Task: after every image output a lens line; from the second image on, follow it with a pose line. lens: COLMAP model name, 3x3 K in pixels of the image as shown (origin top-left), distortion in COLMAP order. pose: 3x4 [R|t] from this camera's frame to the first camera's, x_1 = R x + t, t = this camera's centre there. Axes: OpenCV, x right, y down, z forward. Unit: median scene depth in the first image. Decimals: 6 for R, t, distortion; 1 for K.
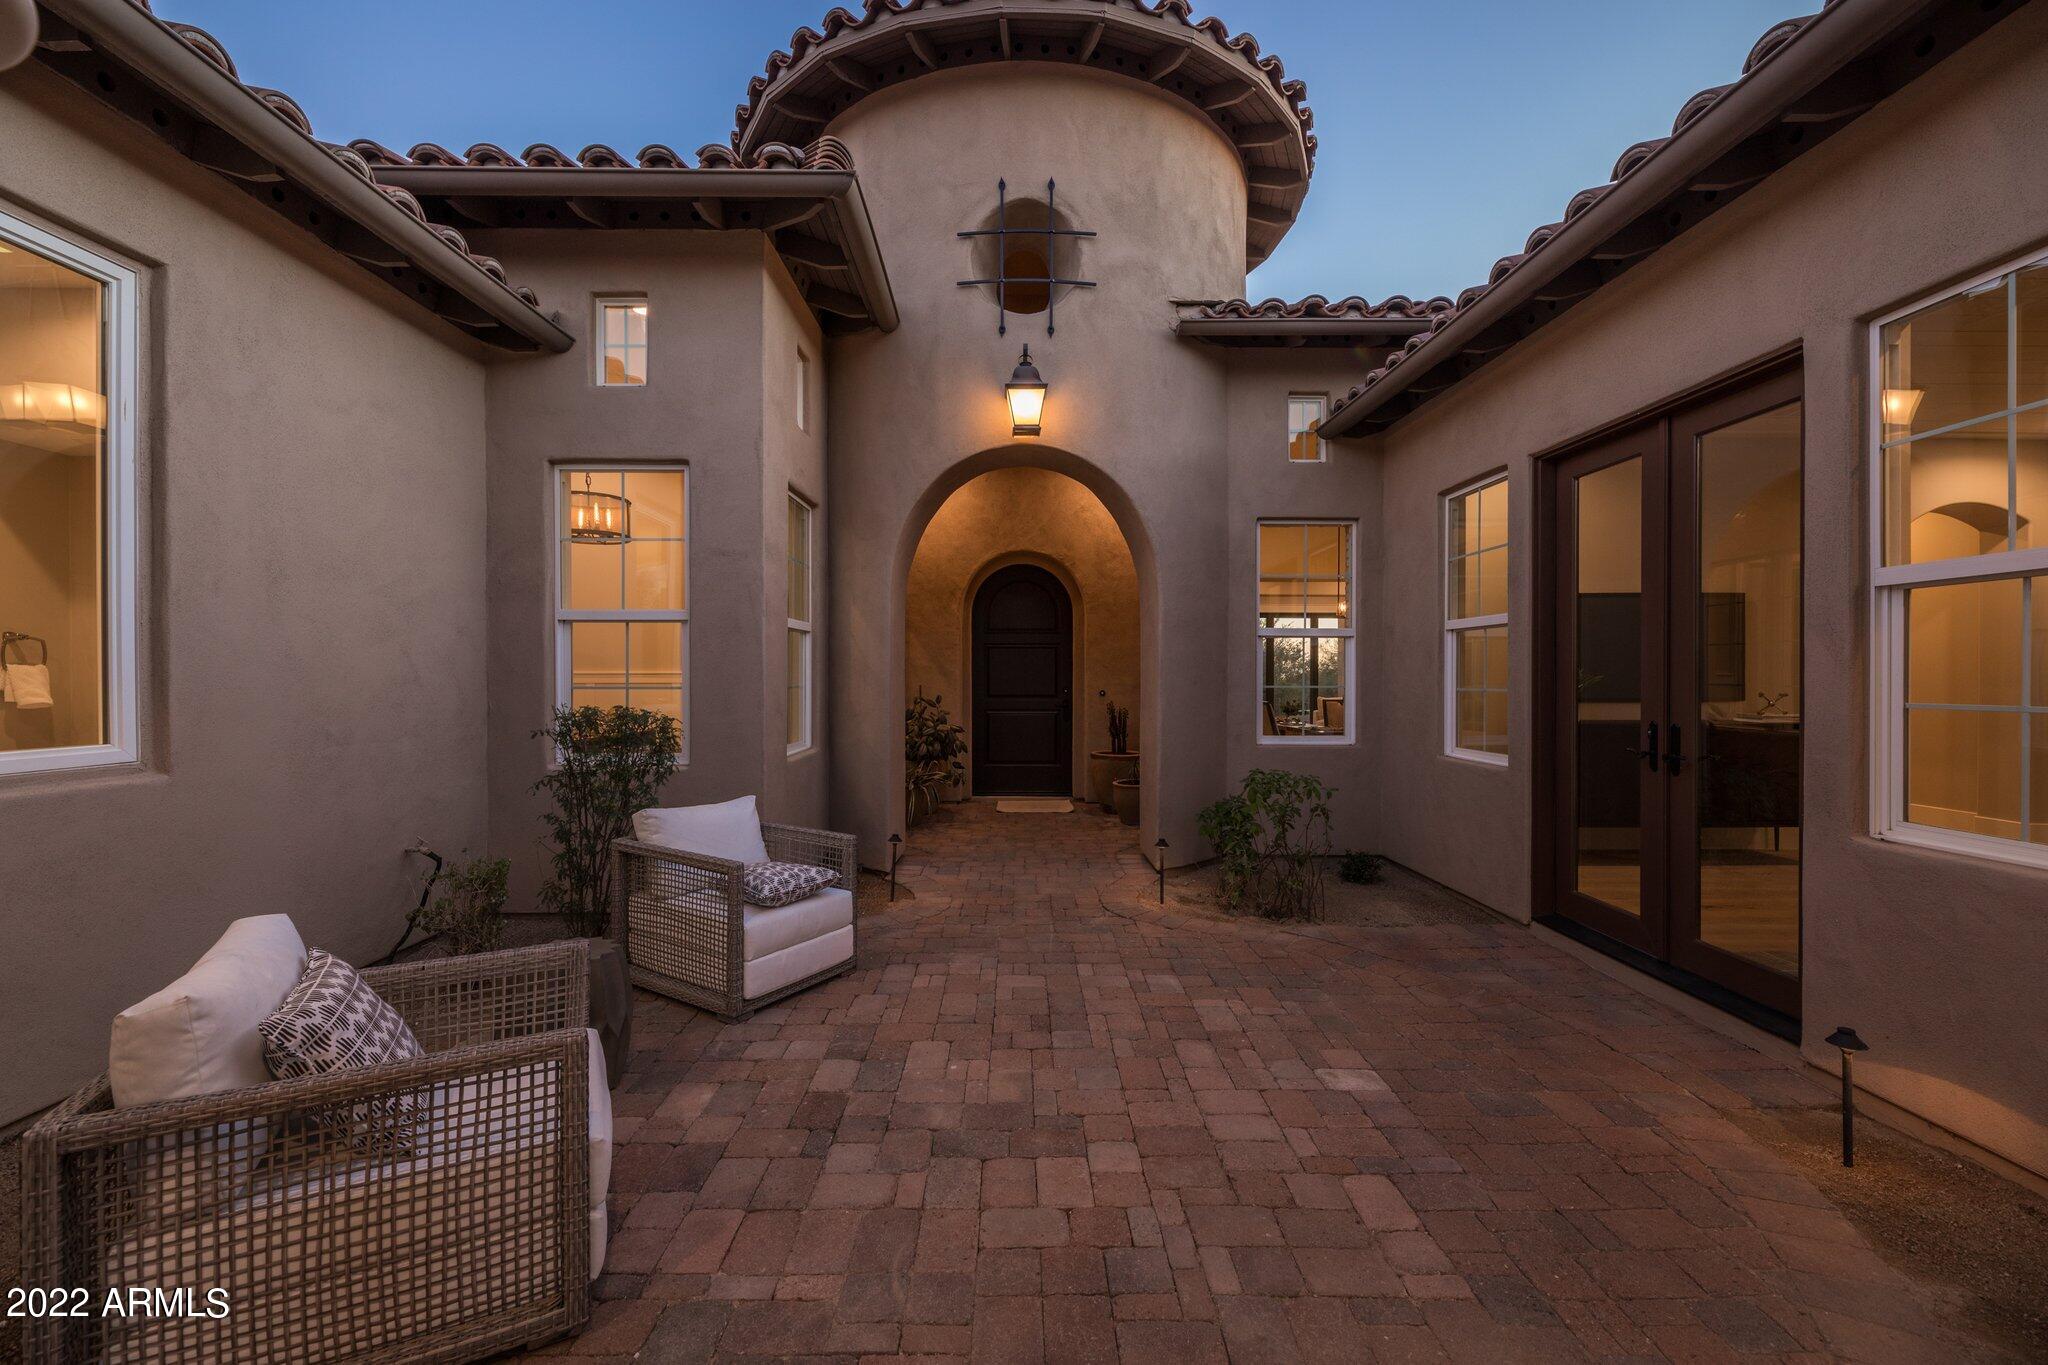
lens RADIAL K [[827.8, 0, 1024.0], [0, 827.8, 682.5], [0, 0, 1]] dist [0.000224, -0.000044]
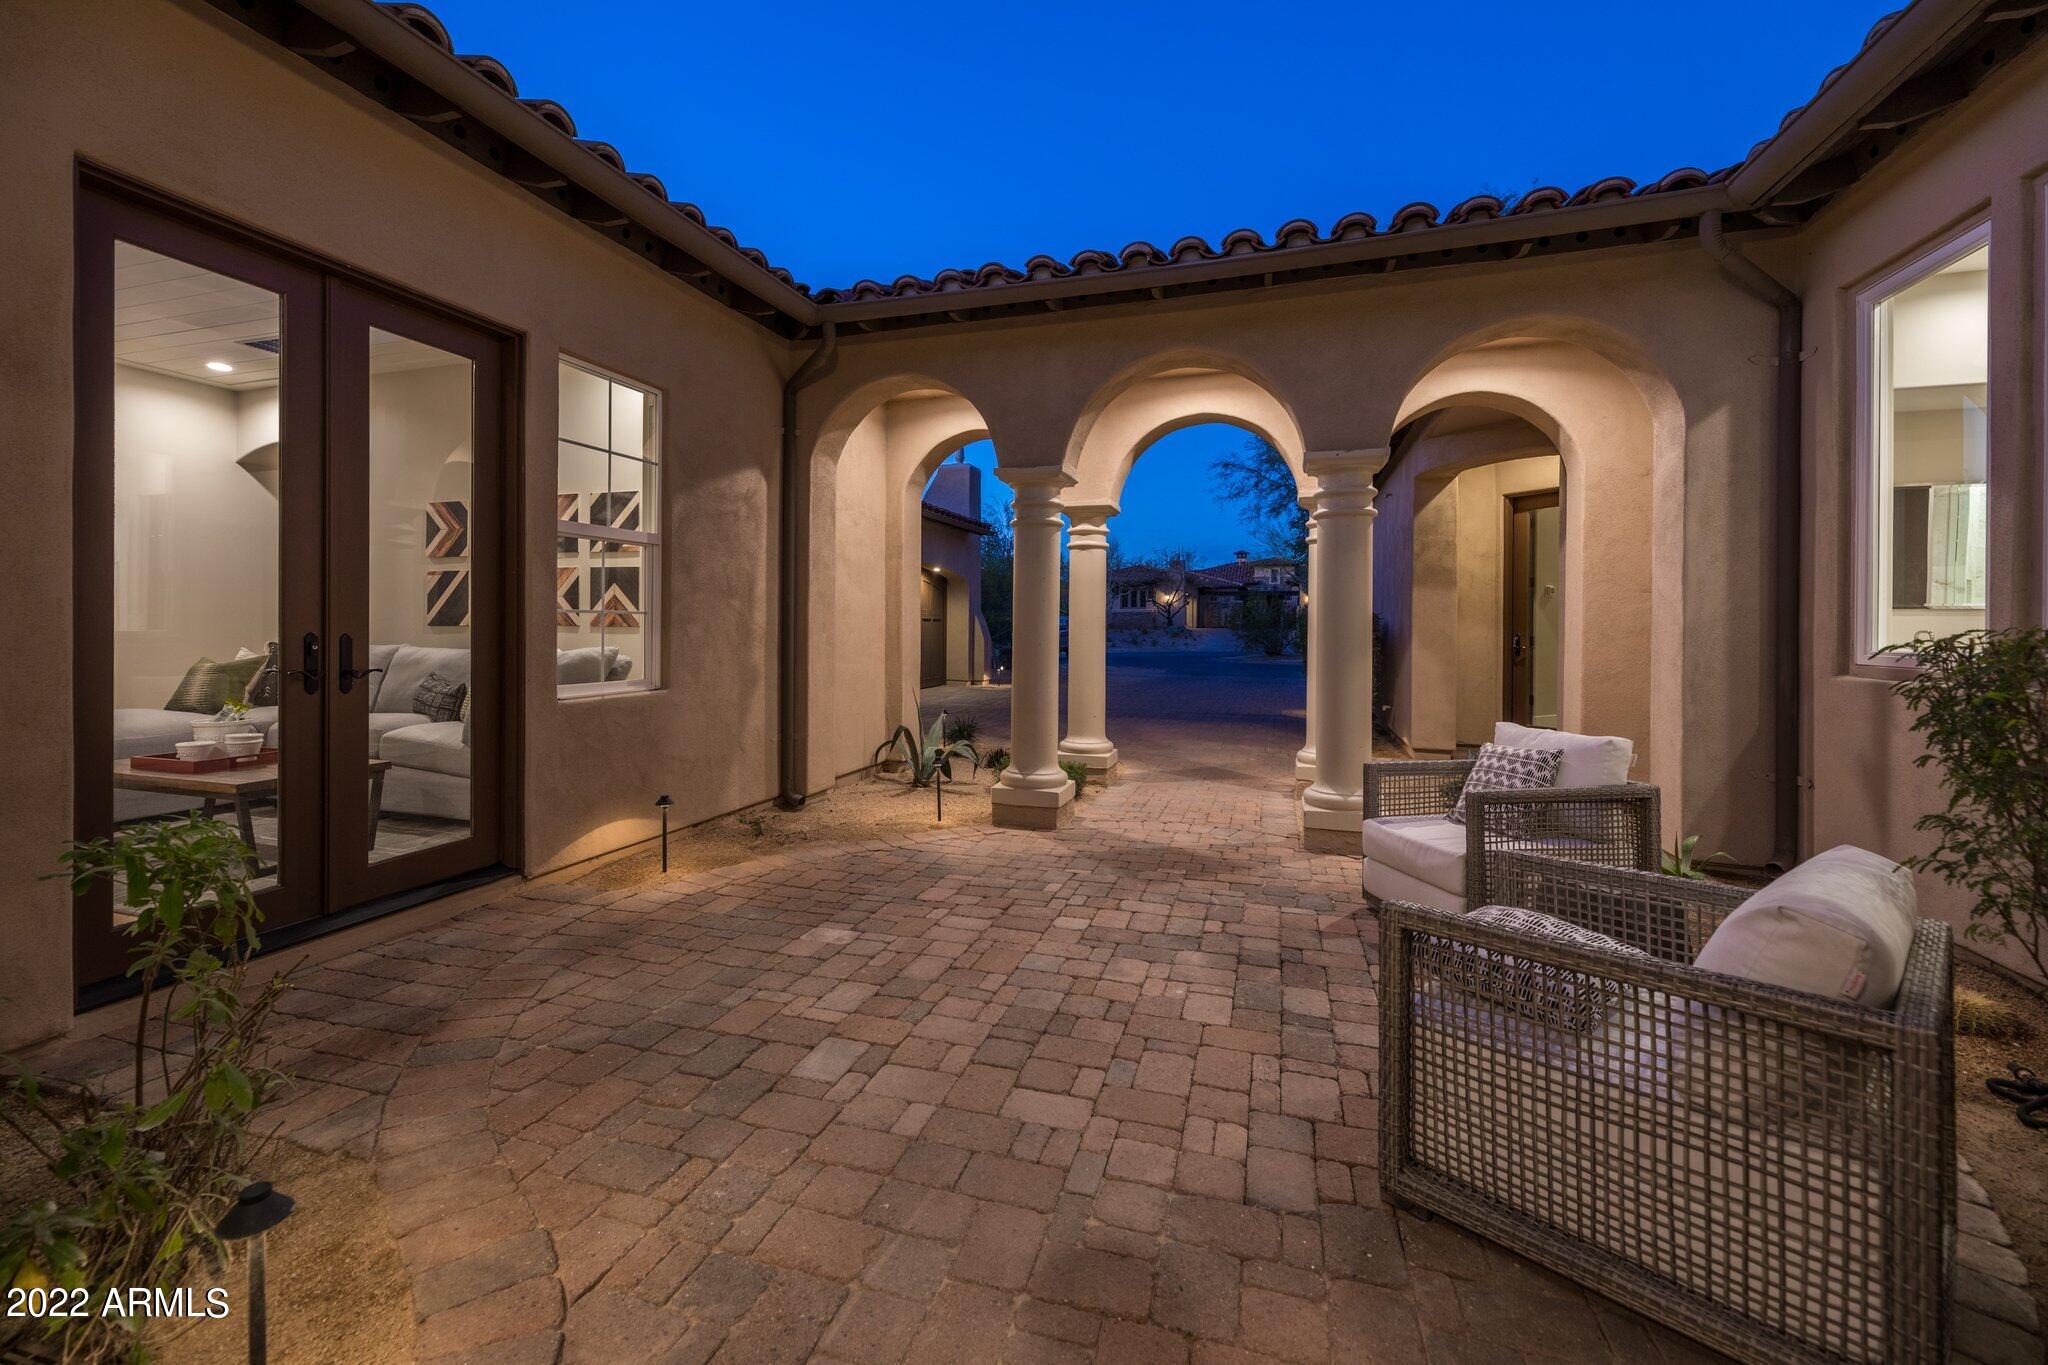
lens RADIAL K [[851.5, 0, 1002.2], [0, 851.5, 625.3], [0, 0, 1]] dist [-0.000254, -0.000164]
pose [[-0.948562, -0.007839, 0.316495, -0.198027], [-0.005666, 0.999954, 0.007786, 0.036222], [-0.316541, 0.005592, -0.948562, 1.987766]]
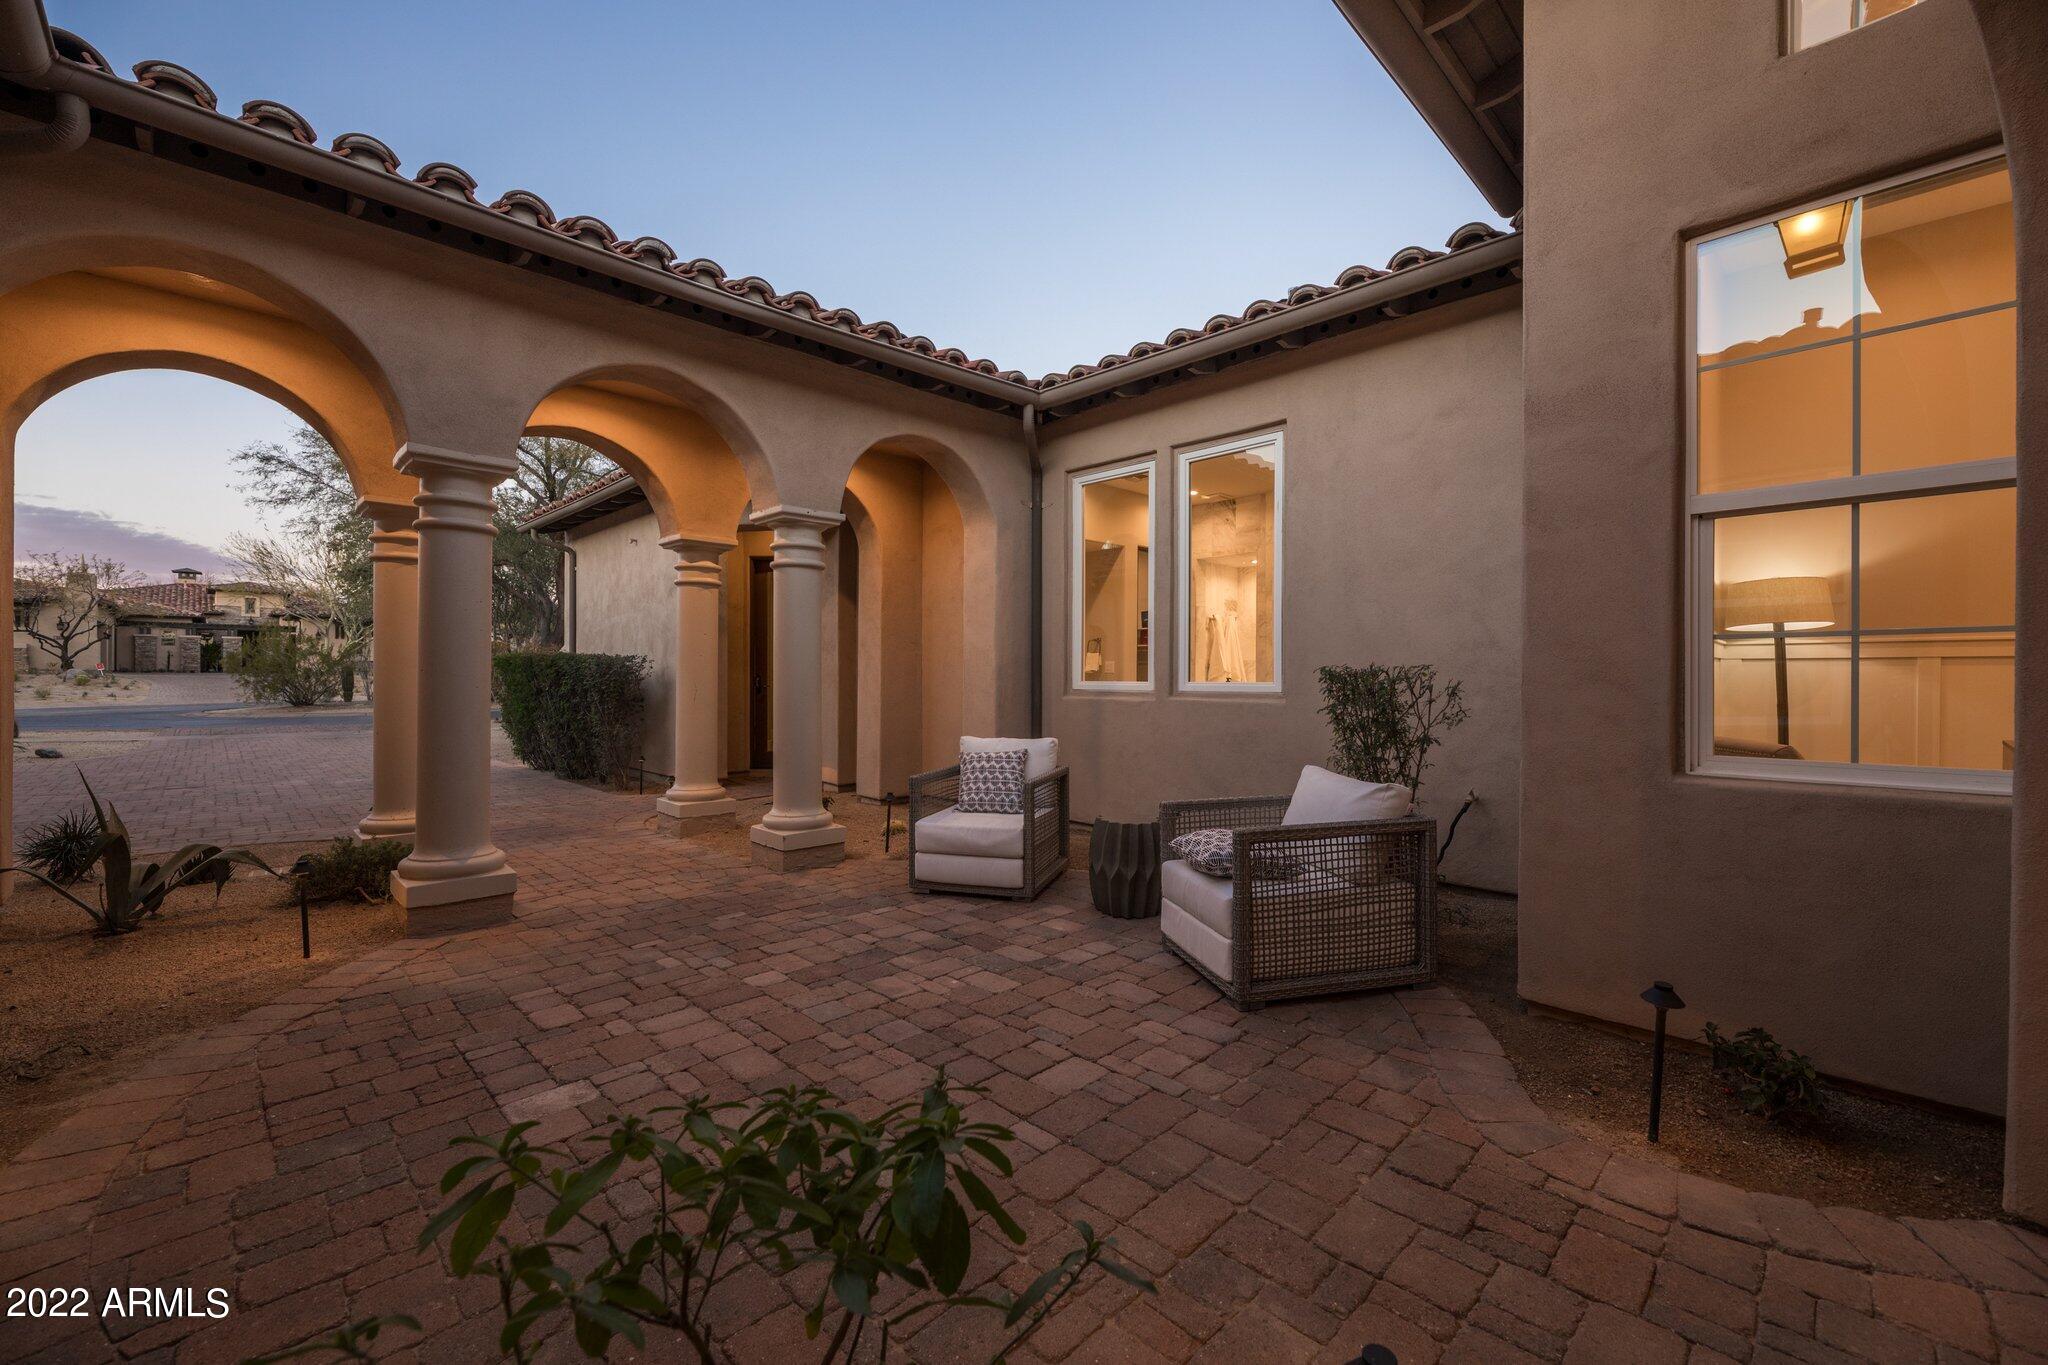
lens RADIAL K [[827.8, 0, 1024.0], [0, 827.8, 682.5], [0, 0, 1]] dist [0.000224, -0.000044]
pose [[-0.716461, -0.001249, -0.697626, 0.610569], [-0.012630, 0.999858, 0.011181, 0.056868], [0.697513, 0.016822, -0.716375, 1.834370]]
